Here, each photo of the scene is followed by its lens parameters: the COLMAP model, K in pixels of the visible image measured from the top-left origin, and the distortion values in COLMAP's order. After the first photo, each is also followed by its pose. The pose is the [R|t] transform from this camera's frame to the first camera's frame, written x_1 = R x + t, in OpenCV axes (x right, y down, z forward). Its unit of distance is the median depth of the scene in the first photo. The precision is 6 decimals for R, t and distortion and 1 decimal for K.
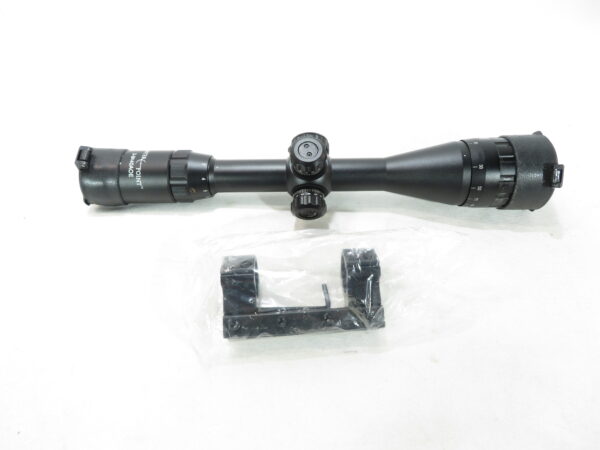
lens RADIAL K [[428.9, 0, 300.0], [0, 428.9, 225.0], [0, 0, 1]] dist [-0.005933, 0.001327]
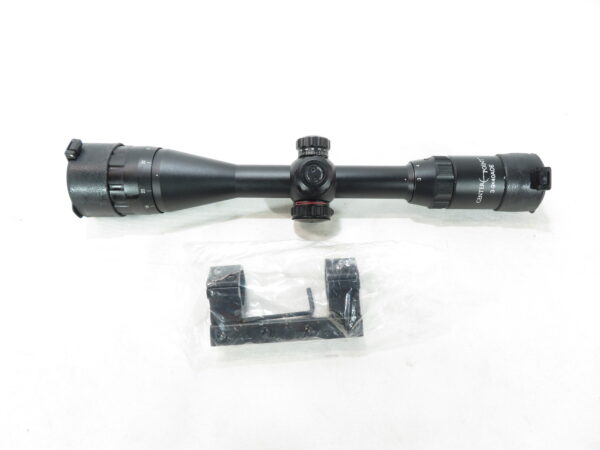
lens RADIAL K [[428.9, 0, 300.0], [0, 428.9, 225.0], [0, 0, 1]] dist [-0.005933, 0.001327]
pose [[0.999952, 0.002611, -0.009402, 0.050003], [-0.001411, 0.992095, 0.125484, -0.162112], [0.009655, -0.125464, 0.992051, -0.015959]]
